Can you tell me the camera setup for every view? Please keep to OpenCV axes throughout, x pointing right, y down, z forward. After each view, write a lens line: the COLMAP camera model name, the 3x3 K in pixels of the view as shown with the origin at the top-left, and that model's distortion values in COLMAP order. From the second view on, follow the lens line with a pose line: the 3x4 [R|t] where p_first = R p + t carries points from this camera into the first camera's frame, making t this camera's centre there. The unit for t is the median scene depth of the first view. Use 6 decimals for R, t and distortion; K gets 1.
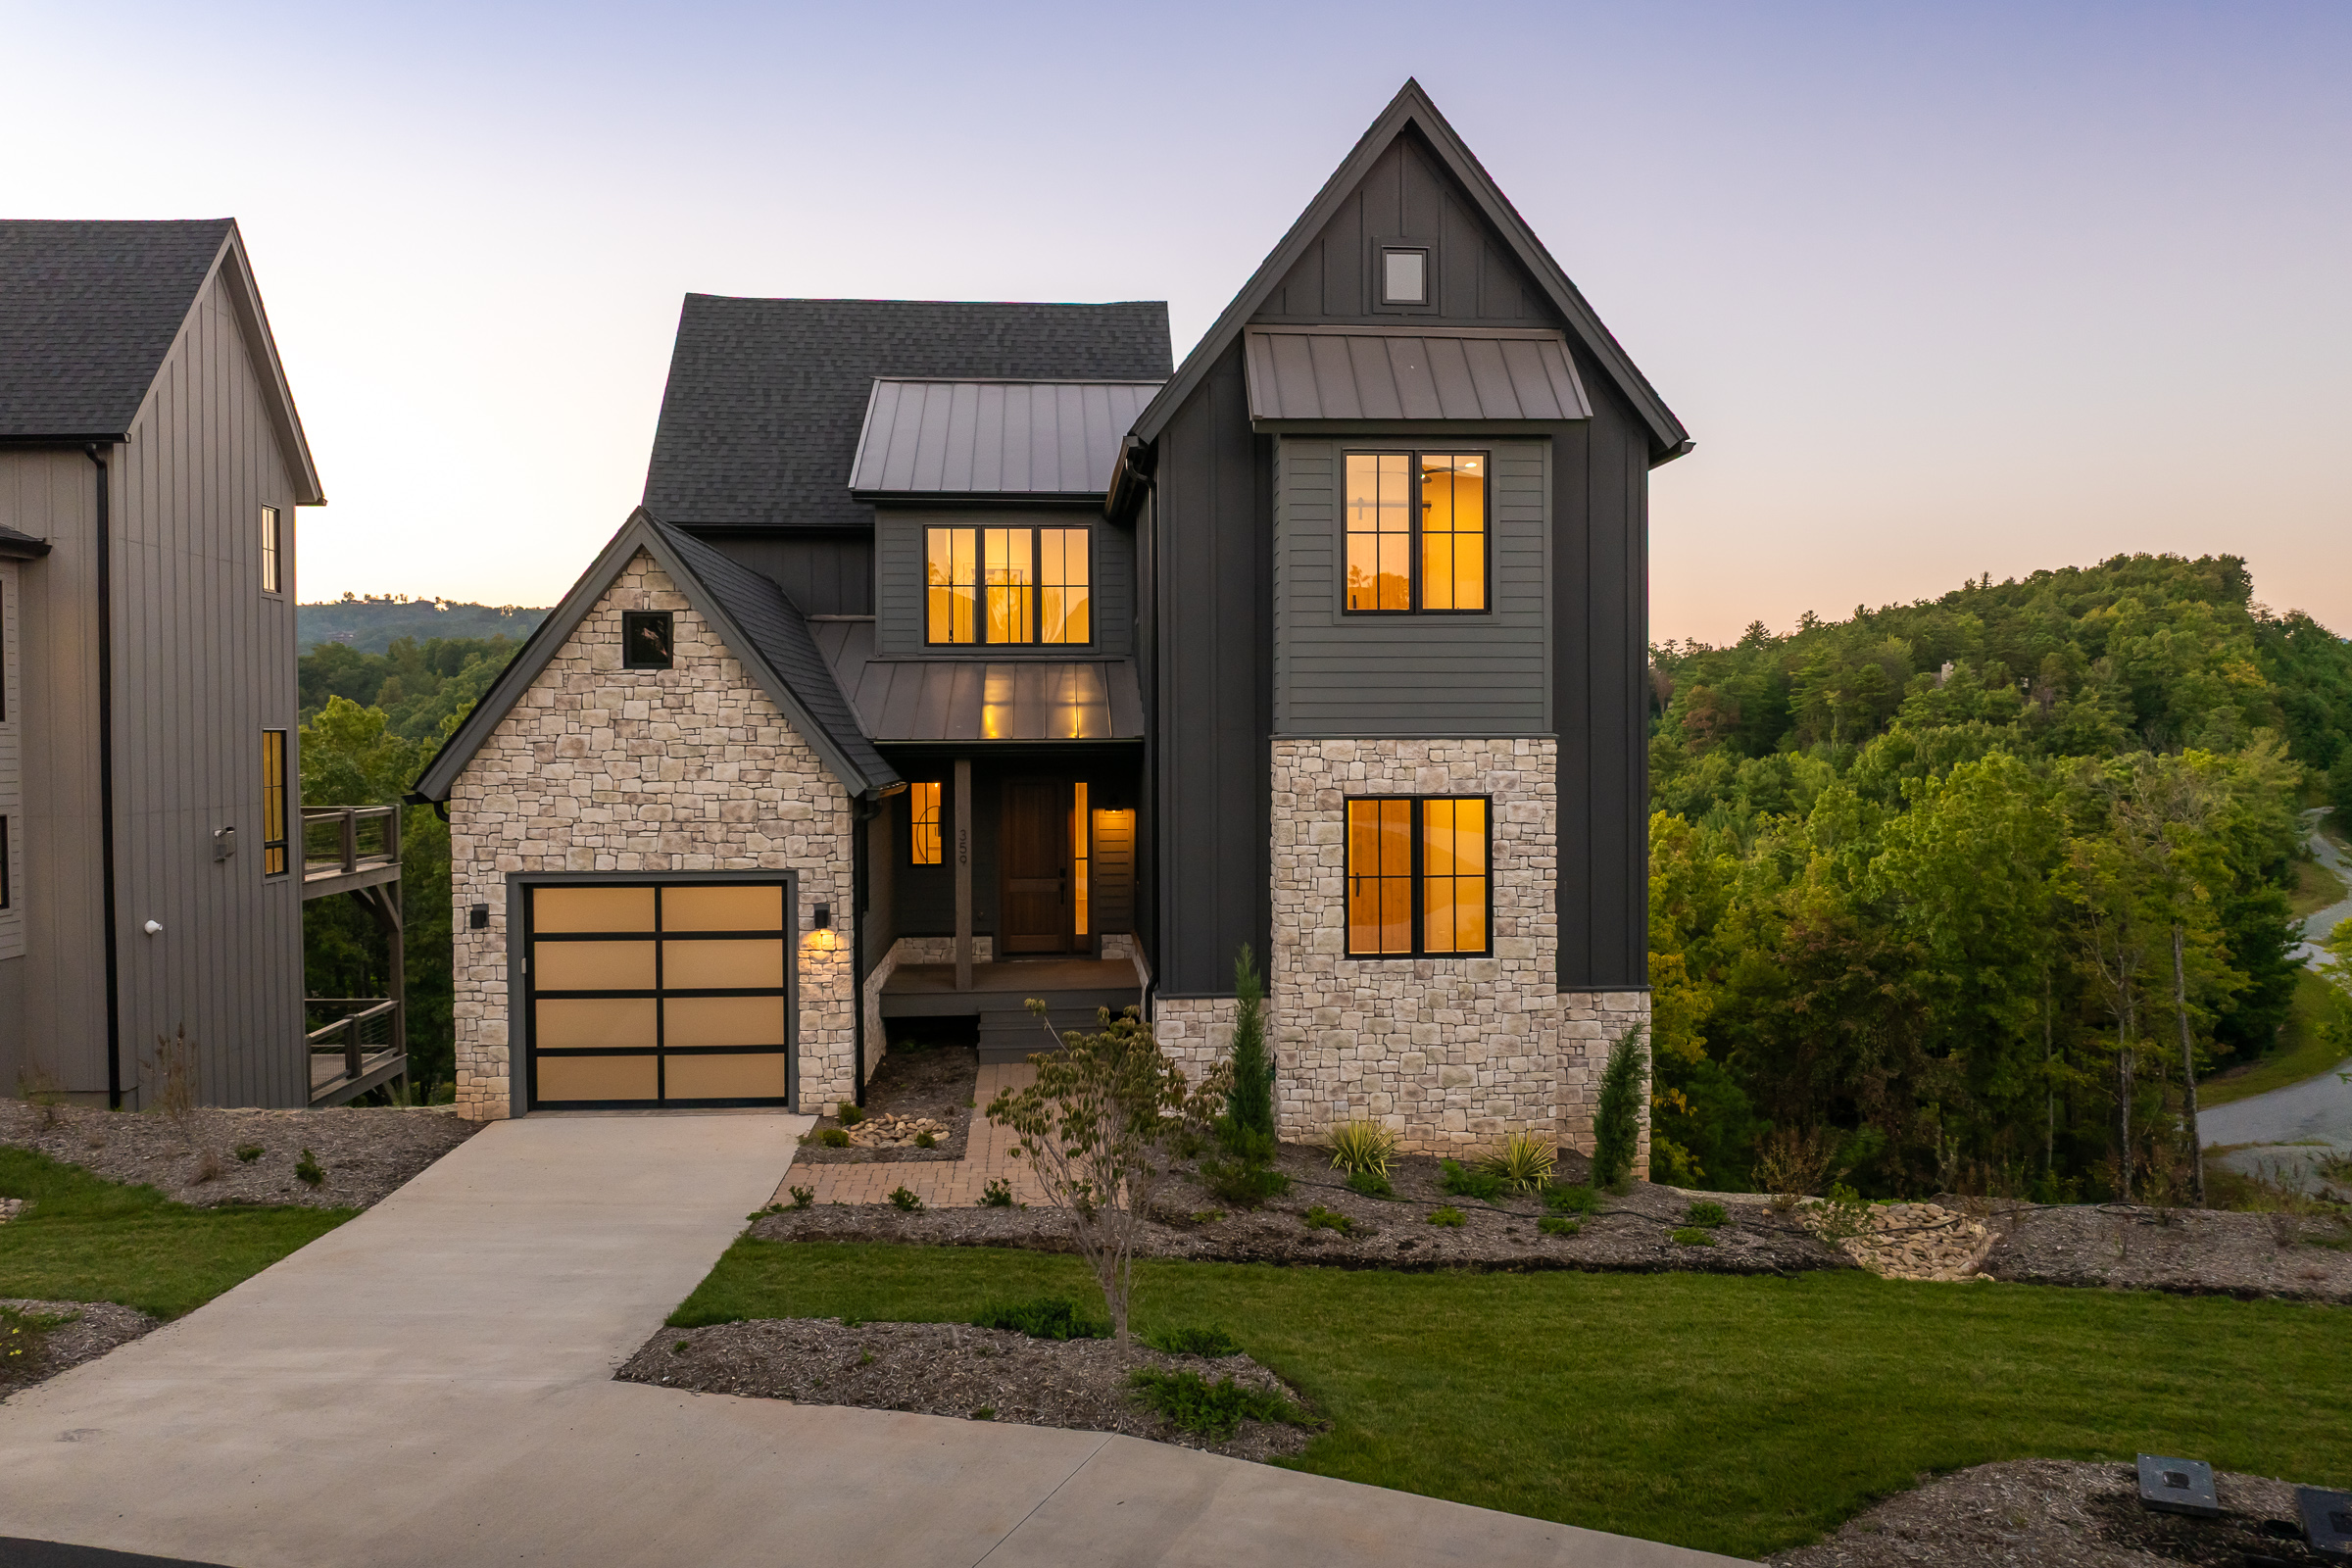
lens RADIAL K [[1670.3, 0, 1176.0], [0, 1670.3, 784.0], [0, 0, 1]] dist [-0.034448, -0.000122]
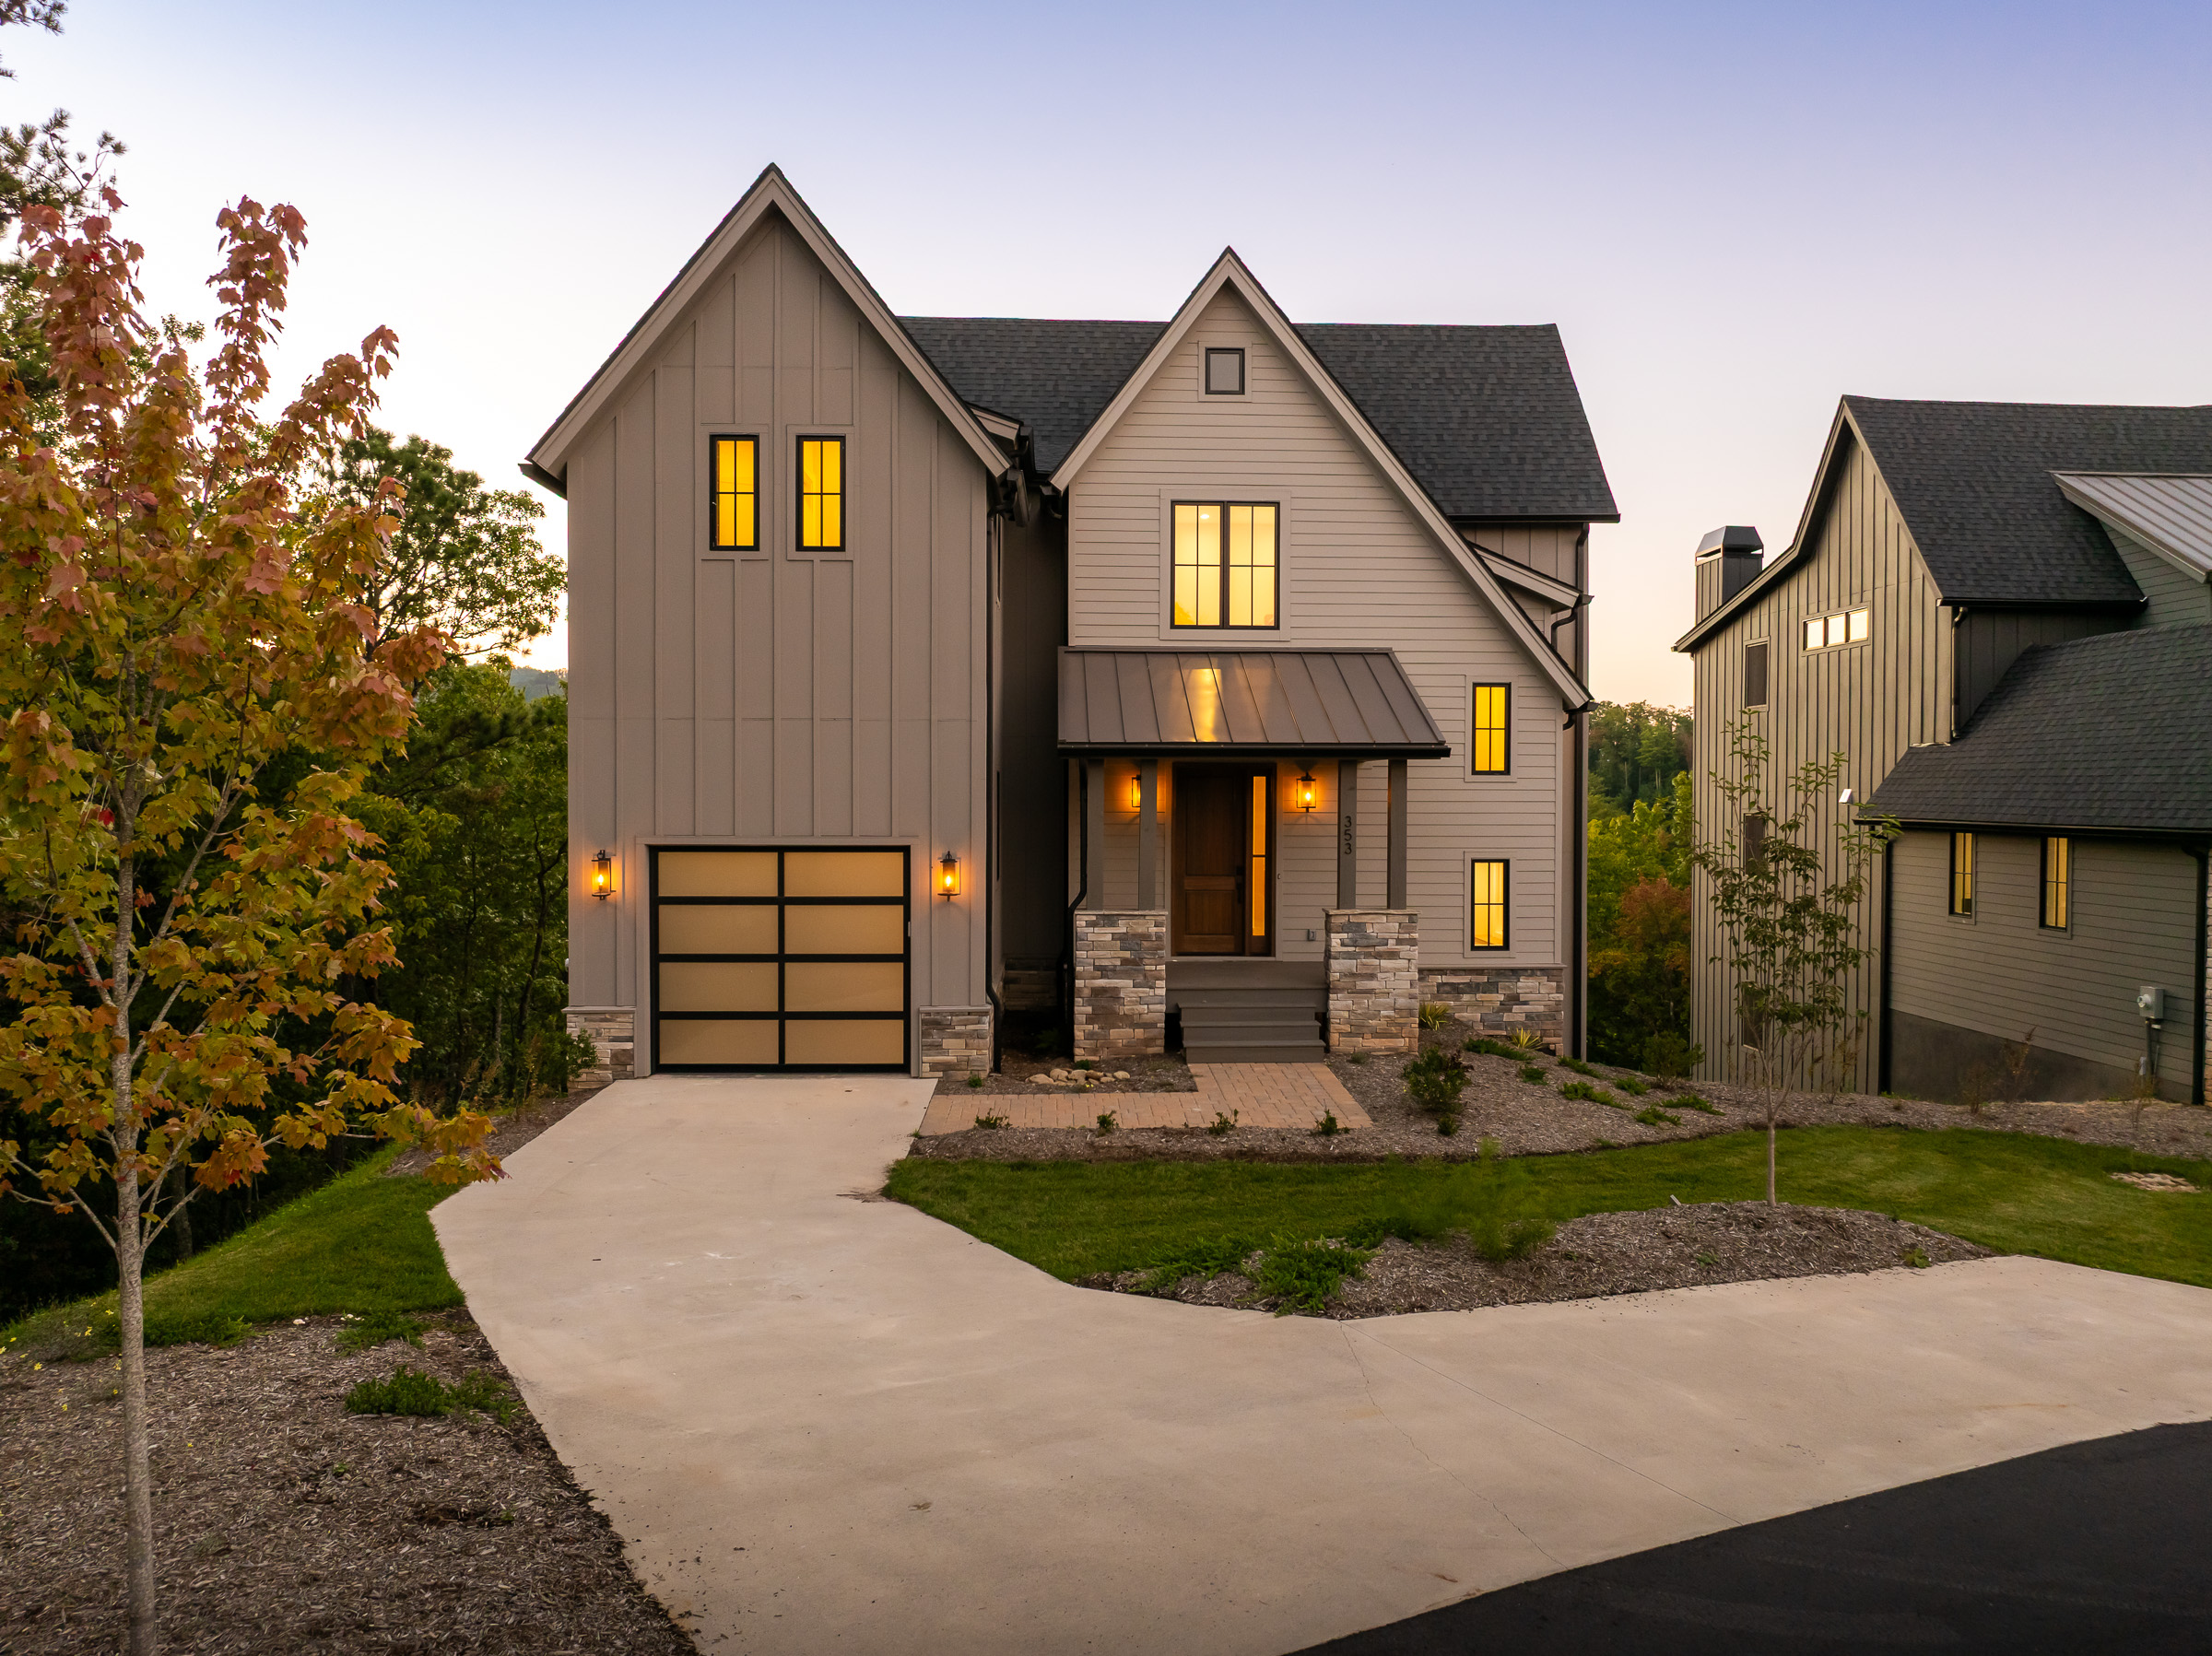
lens RADIAL K [[1561.3, 0, 1120.0], [0, 1561.3, 826.5], [0, 0, 1]] dist [-0.034656, 0.005151]
pose [[0.999602, 0.007646, -0.027171, -1.179287], [-0.007862, 0.999938, -0.007861, 0.017072], [0.027110, 0.008072, 0.999600, -0.099189]]
